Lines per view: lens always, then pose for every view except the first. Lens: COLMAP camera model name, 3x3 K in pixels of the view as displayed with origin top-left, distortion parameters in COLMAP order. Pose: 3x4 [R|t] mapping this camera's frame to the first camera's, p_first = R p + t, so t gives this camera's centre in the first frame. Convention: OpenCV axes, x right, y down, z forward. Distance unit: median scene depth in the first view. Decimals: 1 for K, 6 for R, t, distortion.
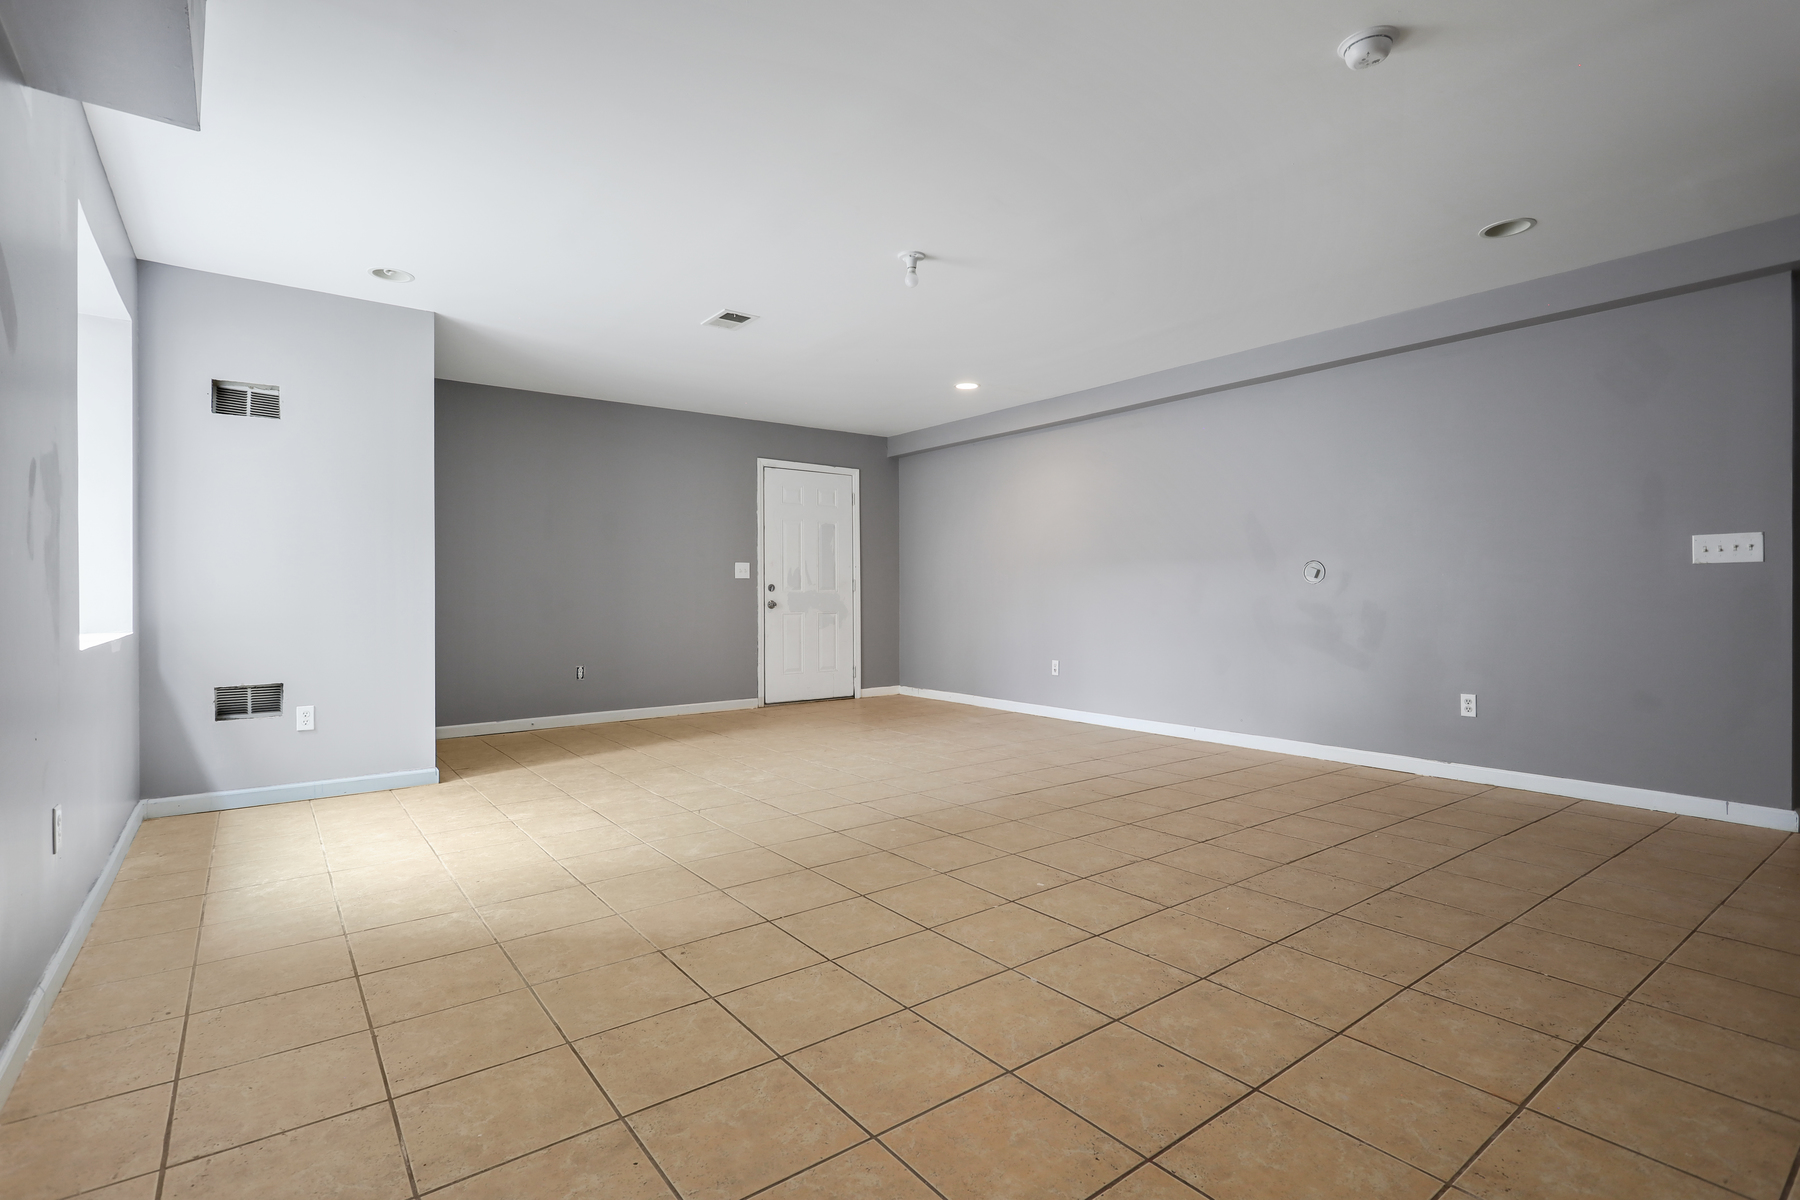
lens RADIAL K [[859.0, 0, 895.7], [0, 859.0, 594.7], [0, 0, 1]] dist [-0.001149, 0.000495]
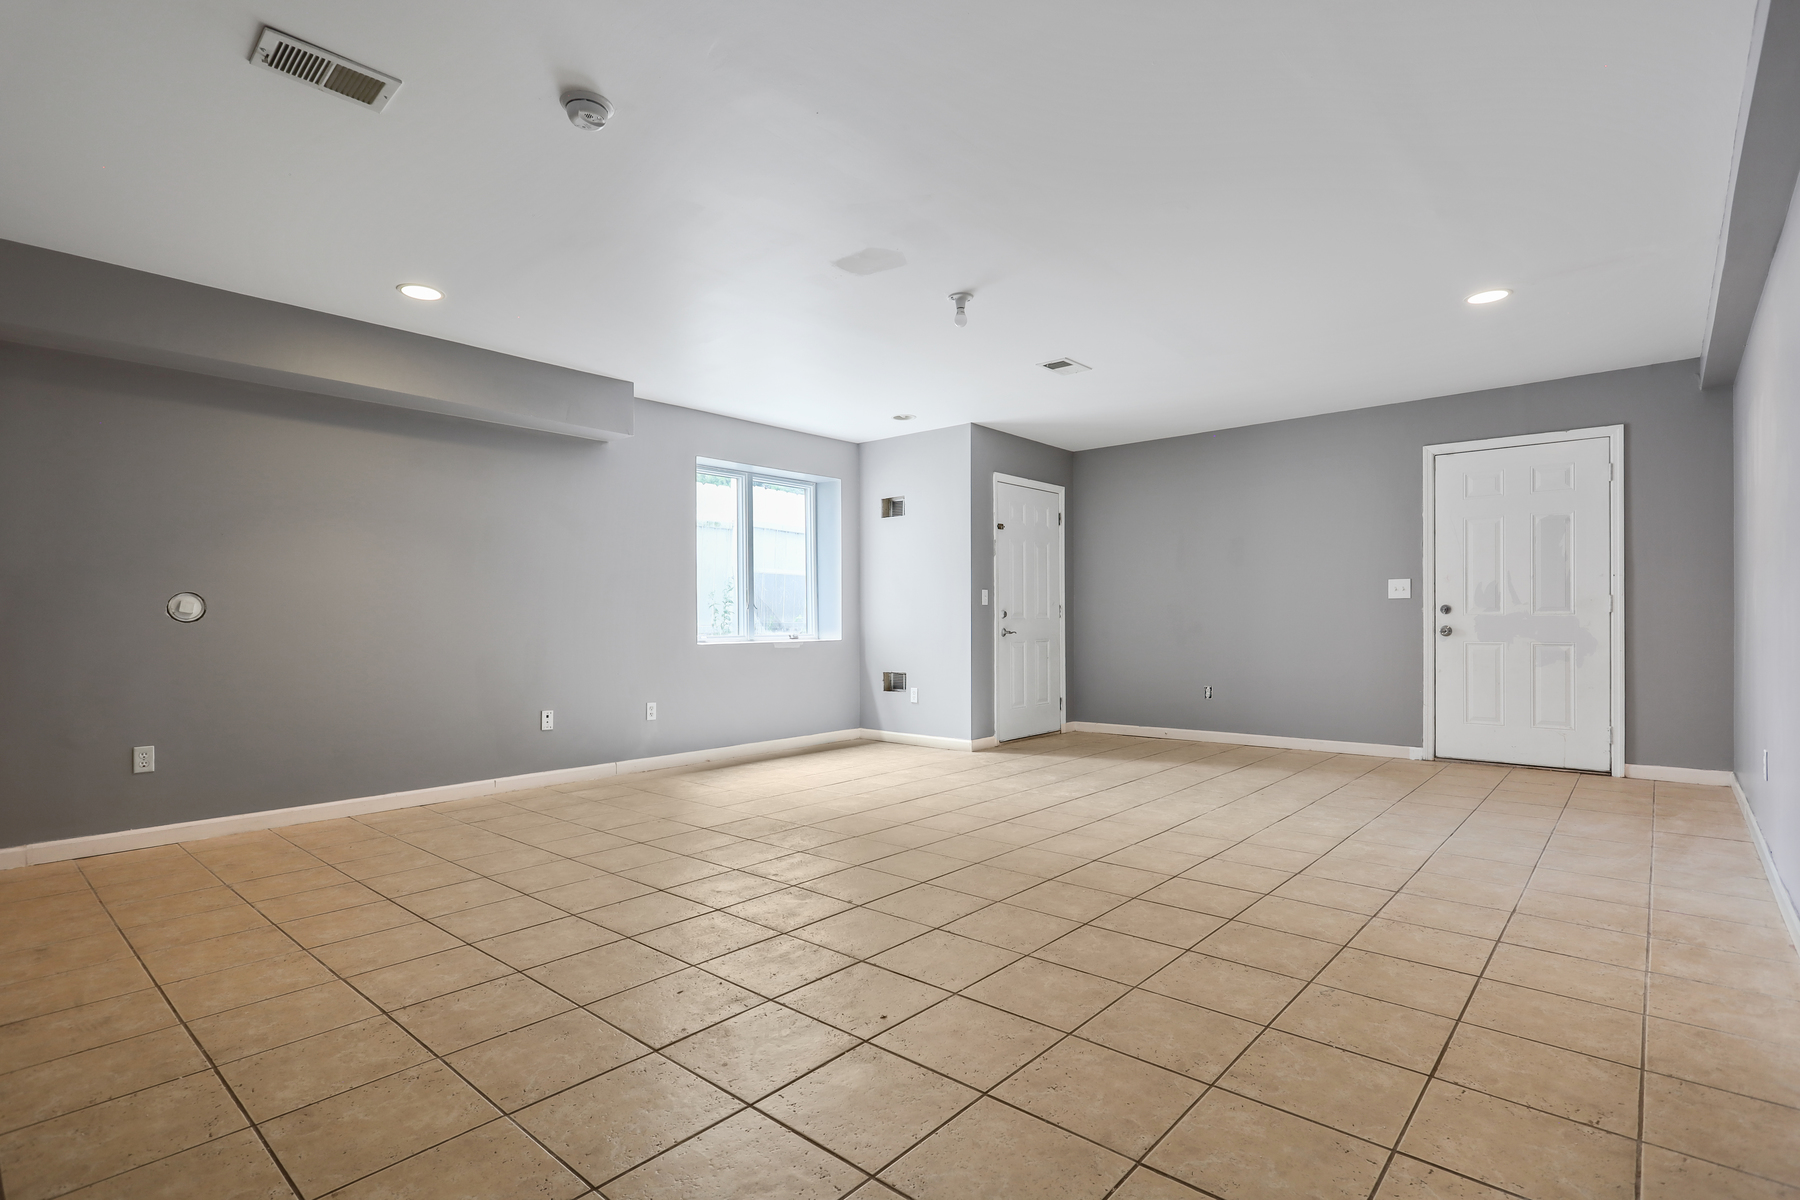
lens RADIAL K [[867.9, 0, 906.6], [0, 867.9, 607.2], [0, 0, 1]] dist [-0.000517, 0.000304]
pose [[0.200966, -0.009013, -0.979557, 0.530710], [0.005056, 0.999954, -0.008163, -0.005991], [0.979585, -0.003312, 0.201002, 0.366851]]
